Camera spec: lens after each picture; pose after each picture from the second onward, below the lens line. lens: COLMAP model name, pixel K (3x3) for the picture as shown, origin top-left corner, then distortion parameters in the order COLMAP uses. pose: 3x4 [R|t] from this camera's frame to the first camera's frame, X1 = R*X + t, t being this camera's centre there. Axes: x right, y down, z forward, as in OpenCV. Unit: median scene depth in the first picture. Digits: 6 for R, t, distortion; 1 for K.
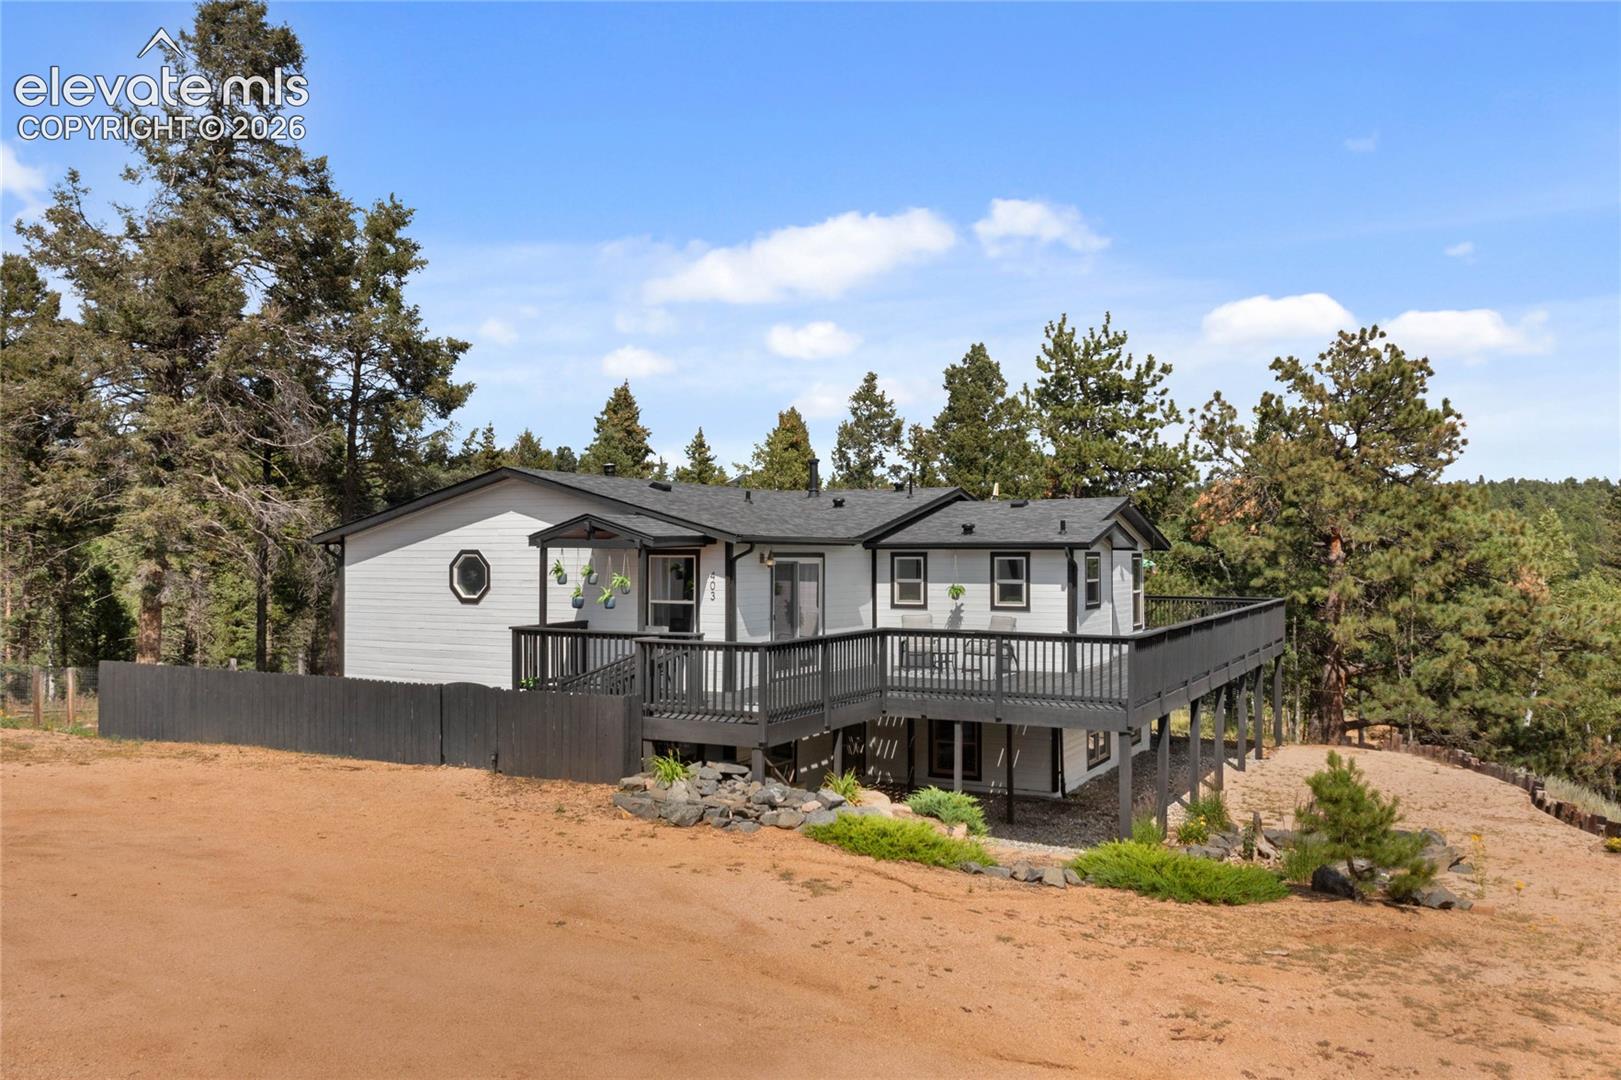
lens RADIAL K [[1291.1, 0, 810.5], [0, 1291.1, 540.0], [0, 0, 1]] dist [-0.029024, 0.012178]
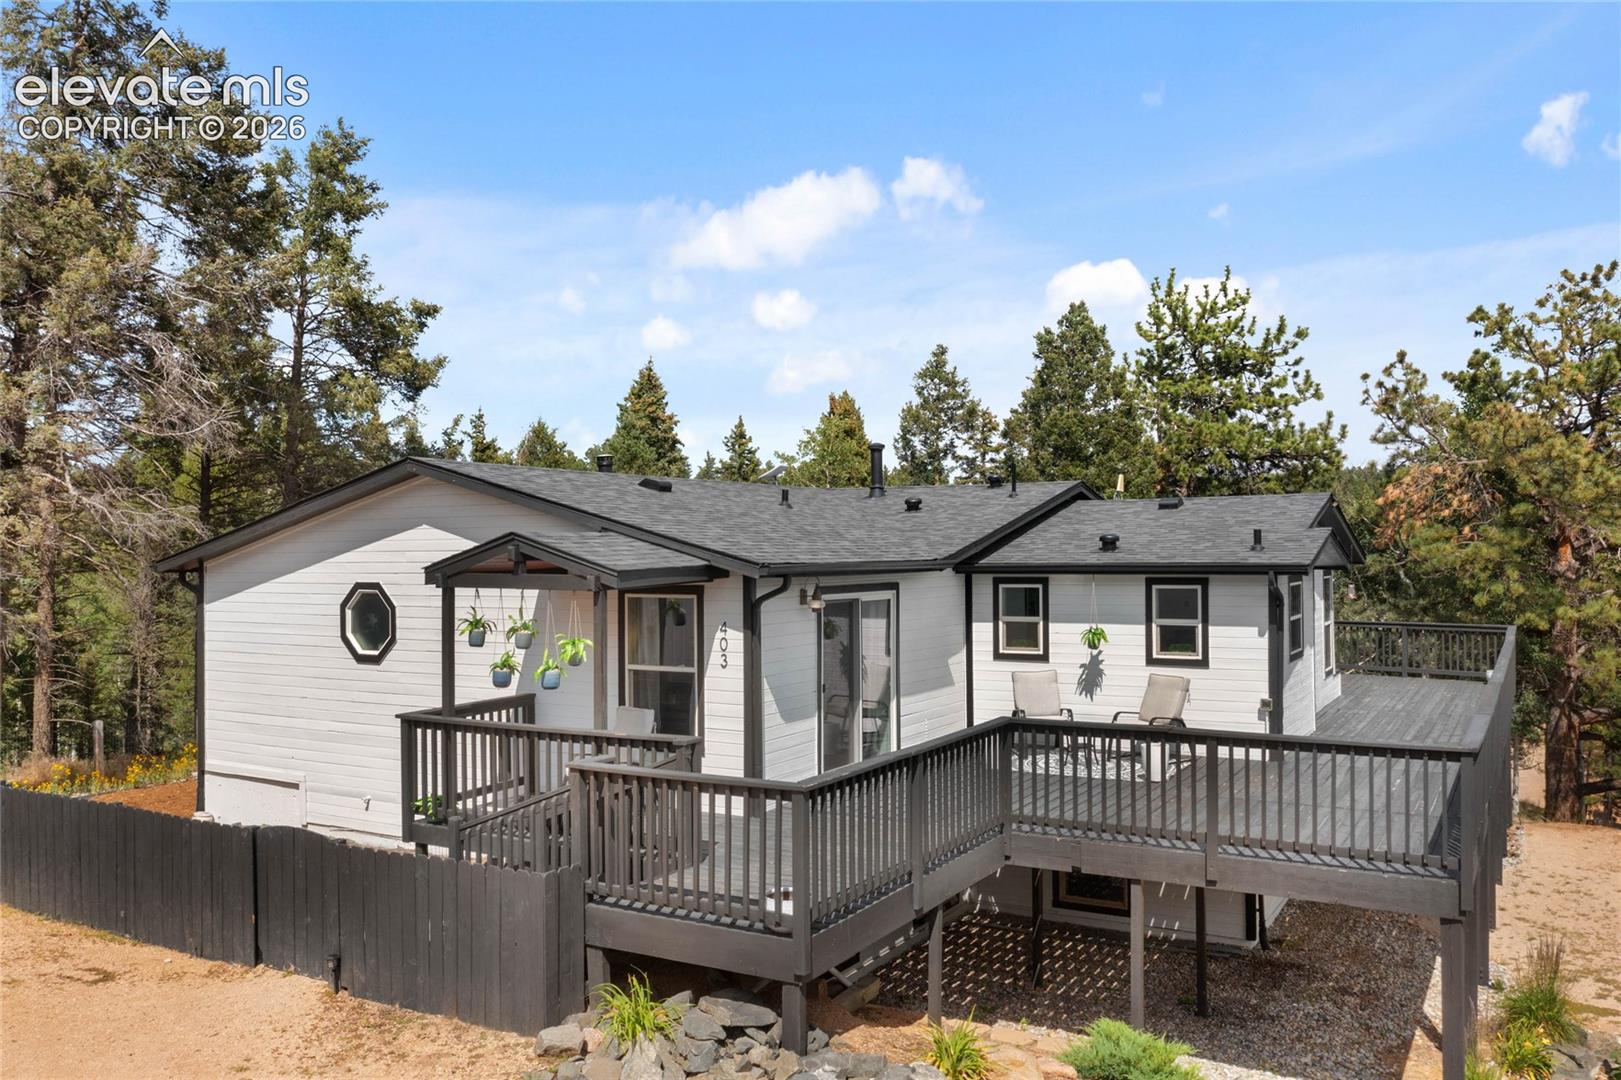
lens RADIAL K [[1288.9, 0, 810.5], [0, 1288.9, 540.0], [0, 0, 1]] dist [-0.015070, -0.007915]
pose [[0.999140, -0.008914, -0.040484, -0.005223], [0.009097, 0.999949, 0.004337, -0.010612], [0.040443, -0.004702, 0.999171, 0.235710]]
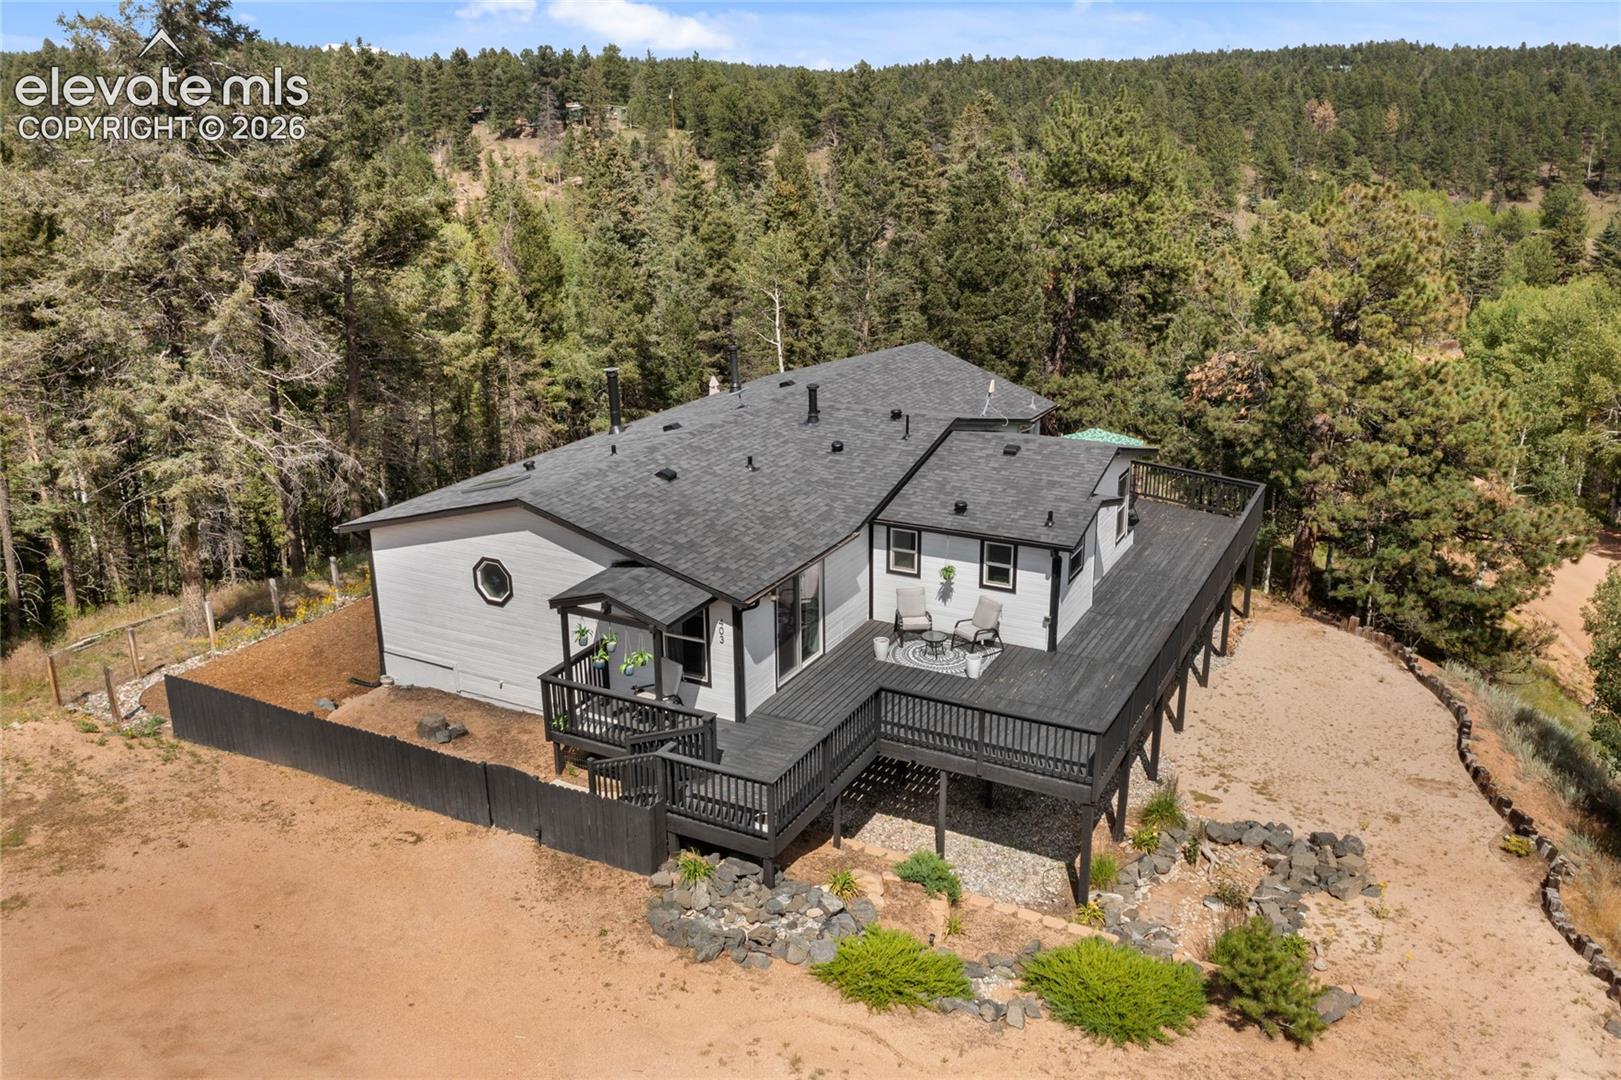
lens RADIAL K [[1291.1, 0, 810.5], [0, 1291.1, 540.0], [0, 0, 1]] dist [-0.029024, 0.012178]
pose [[0.999956, -0.009214, -0.001701, 0.001024], [0.009273, 0.947013, 0.321063, -0.238314], [-0.001347, -0.321064, 0.947056, -0.002352]]
